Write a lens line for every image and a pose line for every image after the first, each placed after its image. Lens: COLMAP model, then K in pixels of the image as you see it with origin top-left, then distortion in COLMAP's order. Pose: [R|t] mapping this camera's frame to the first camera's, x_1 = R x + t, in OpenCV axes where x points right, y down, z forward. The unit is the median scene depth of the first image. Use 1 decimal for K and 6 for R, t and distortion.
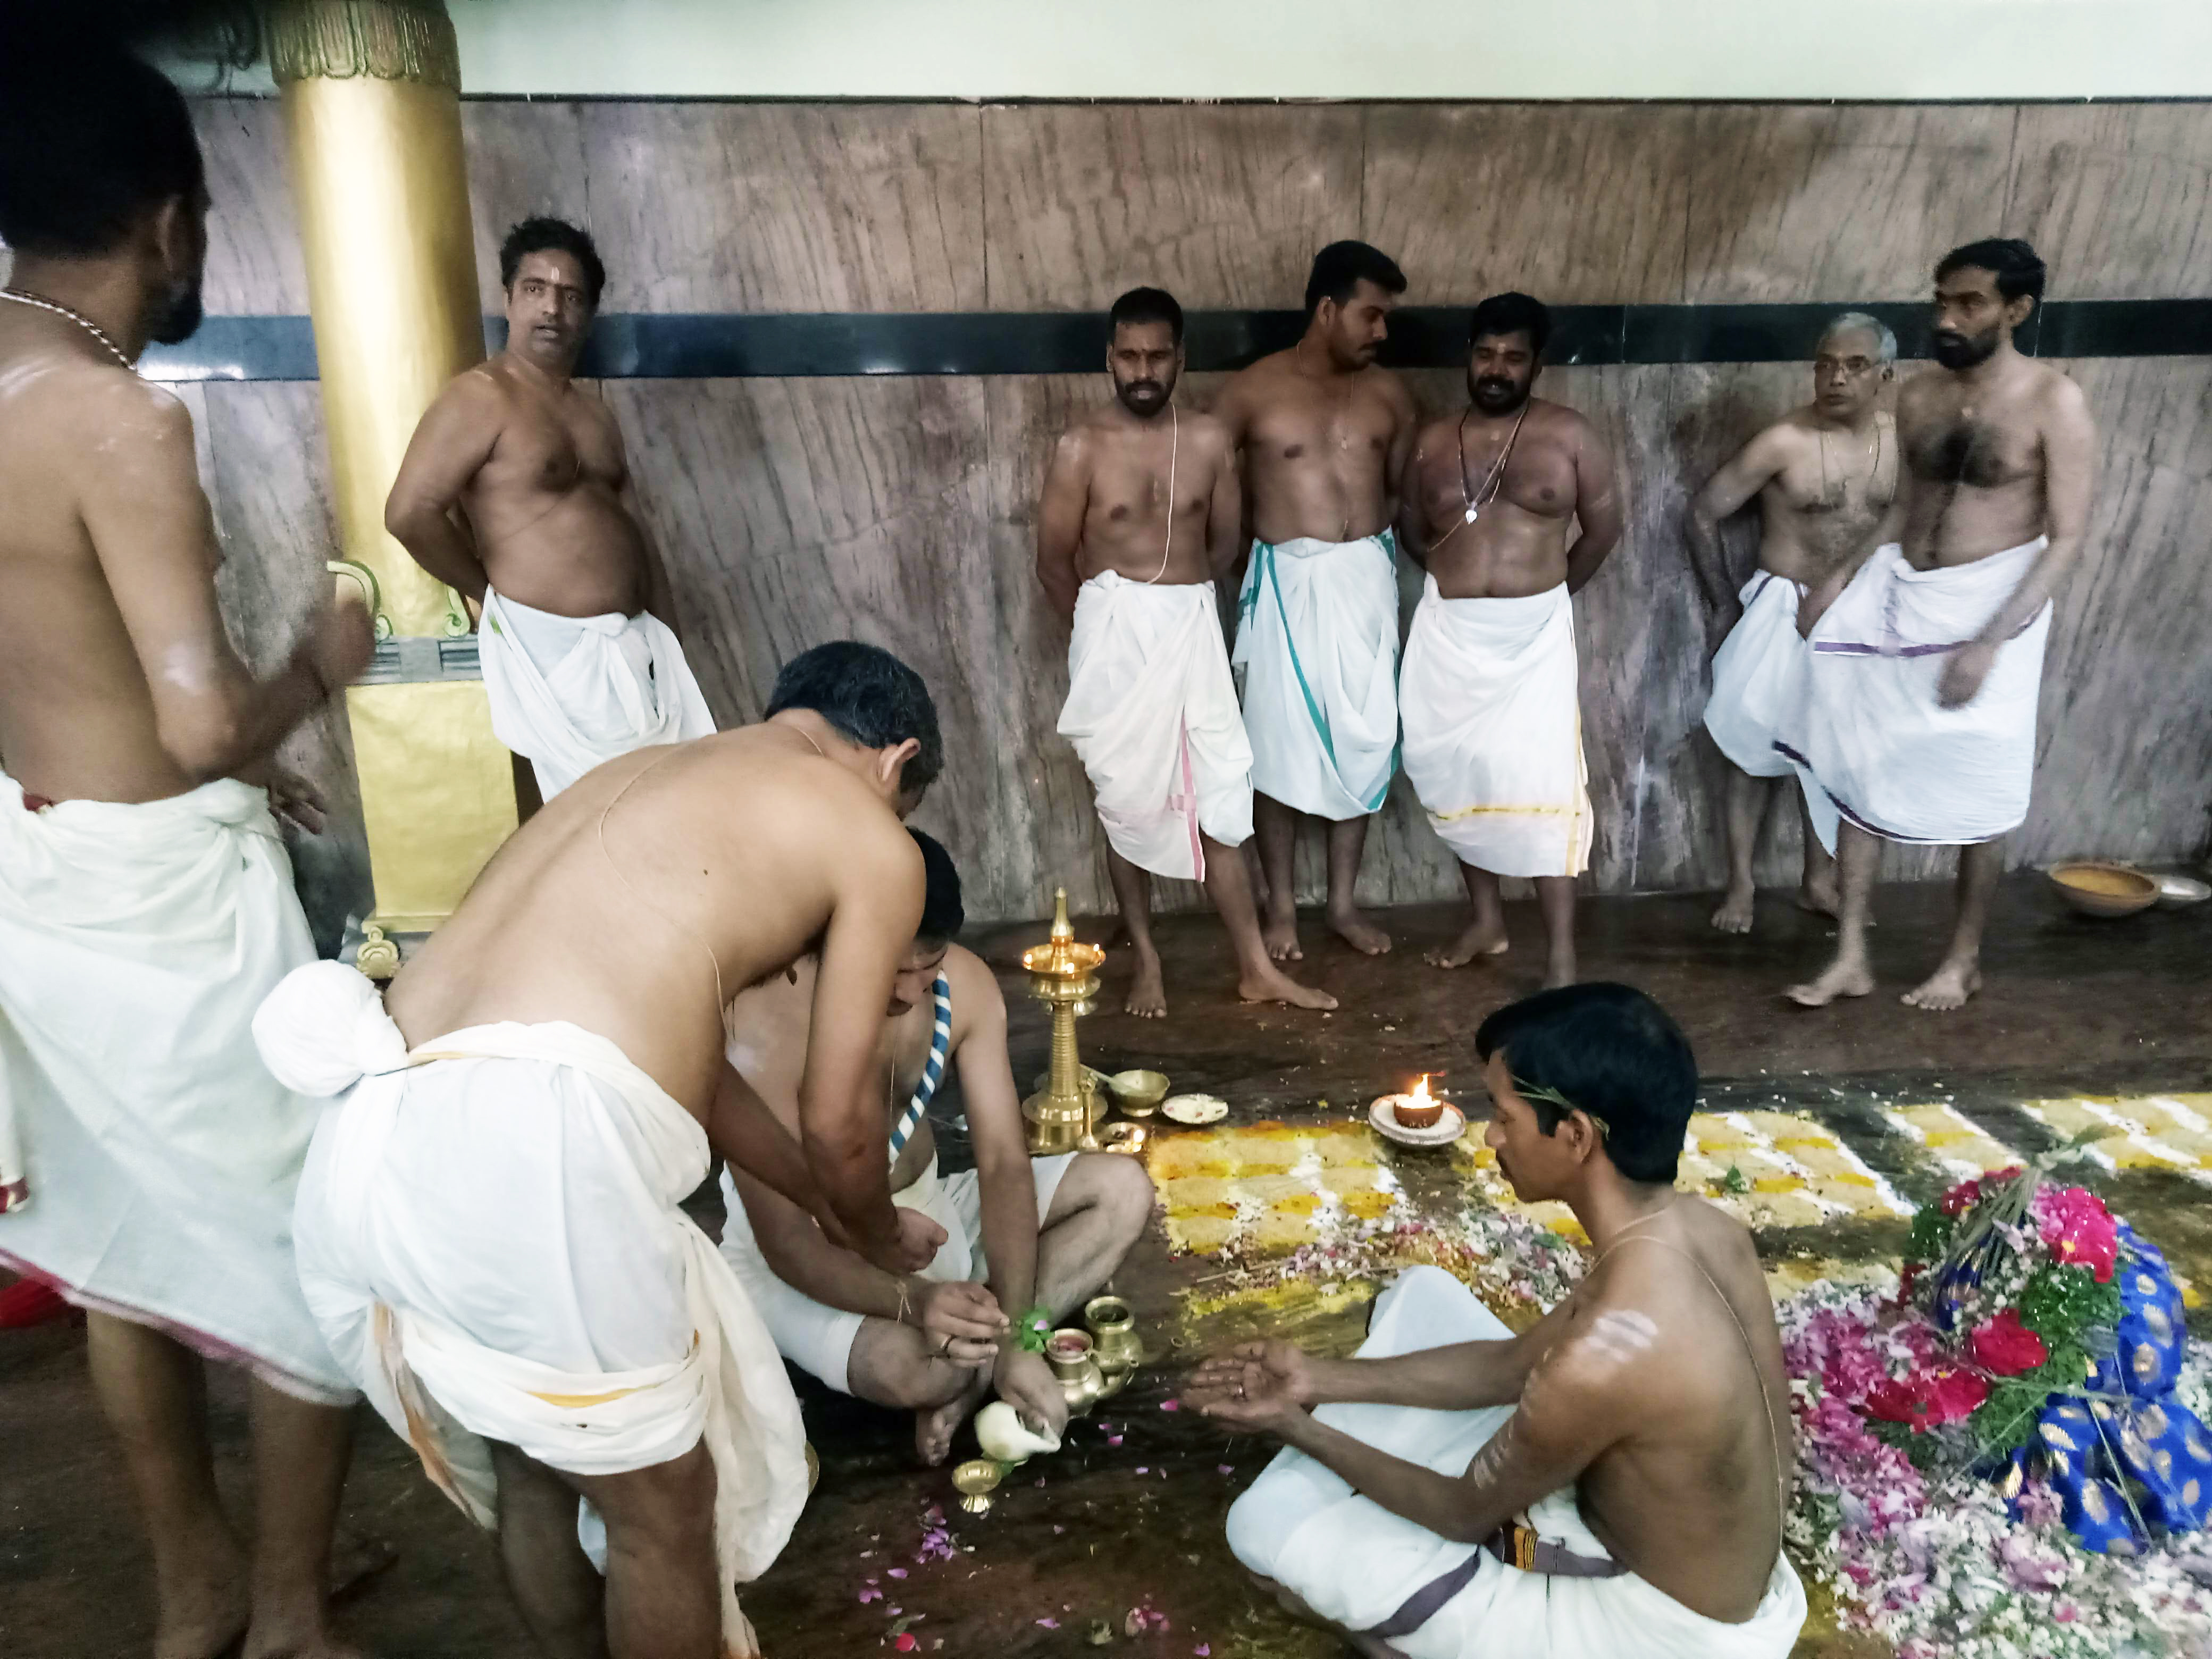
lens RADIAL K [[1630.1, 0, 1106.0], [0, 1630.1, 829.5], [0, 0, 1]] dist [0.007649, -0.004575]
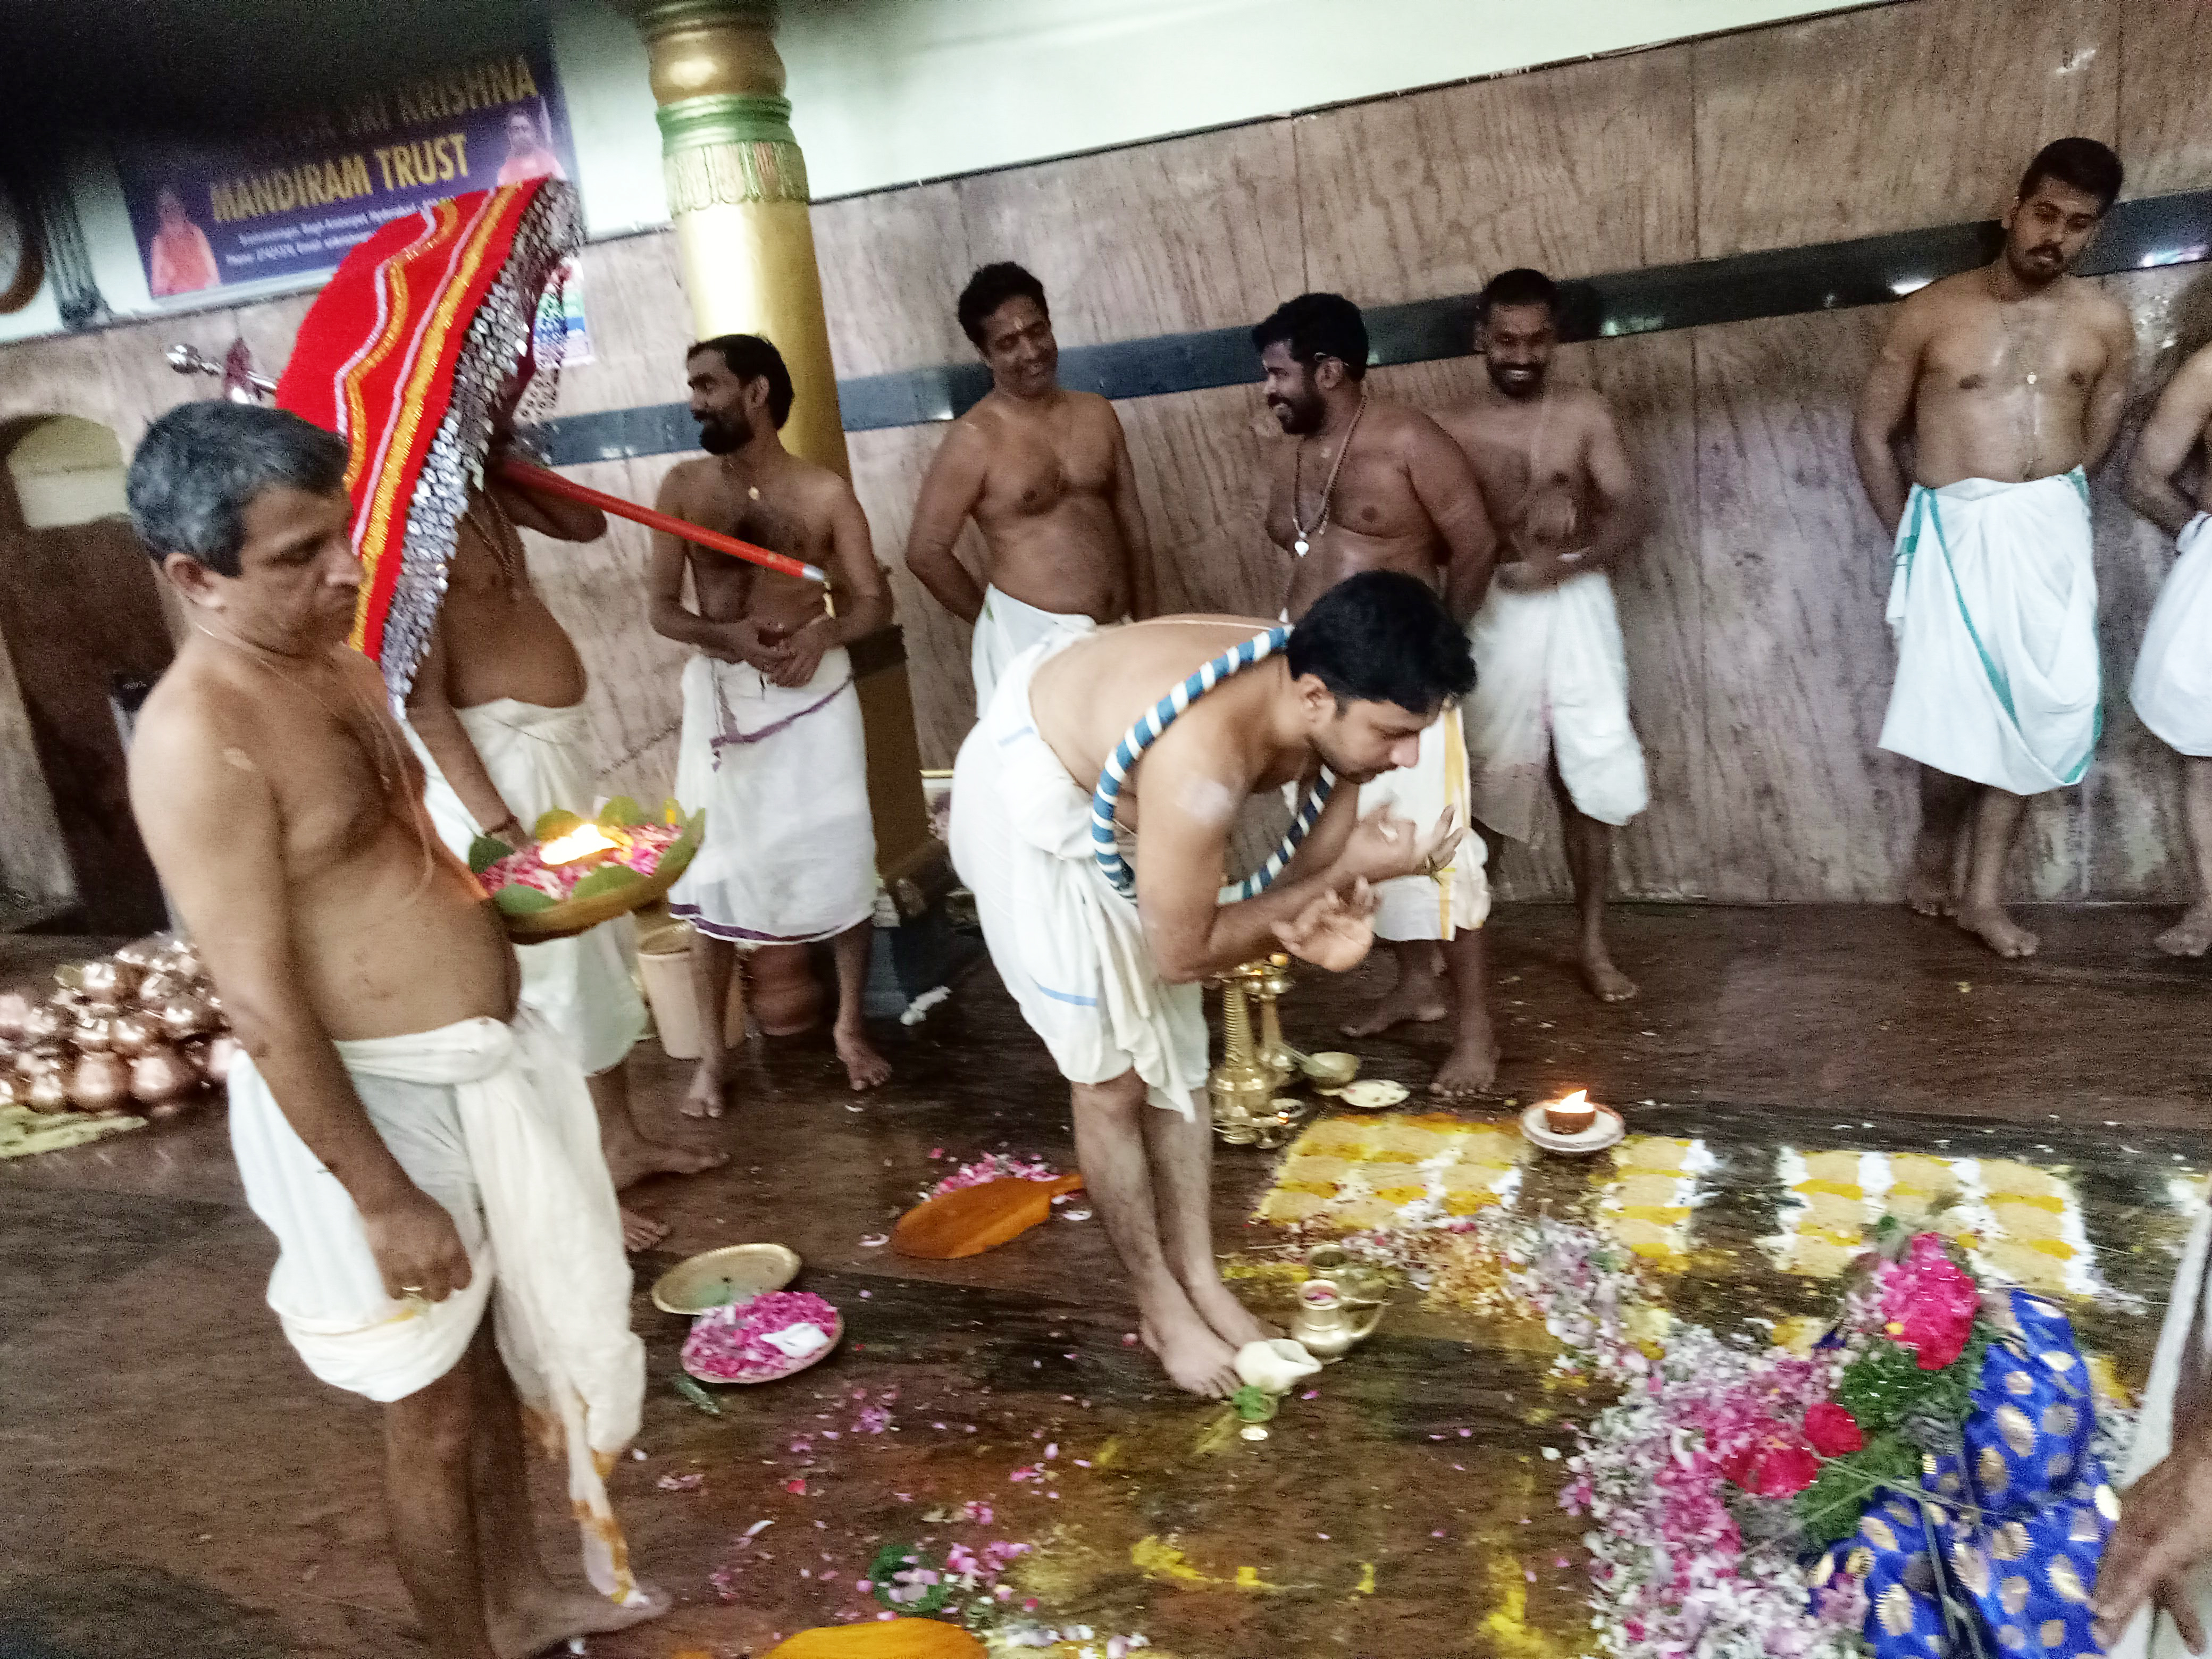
lens RADIAL K [[1630.8, 0, 1106.0], [0, 1630.8, 829.5], [0, 0, 1]] dist [0.024898, -0.037913]
pose [[0.887590, 0.024243, -0.459996, 0.302988], [-0.015852, 0.999630, 0.022097, -0.011264], [0.460362, -0.012321, 0.887646, 0.012480]]
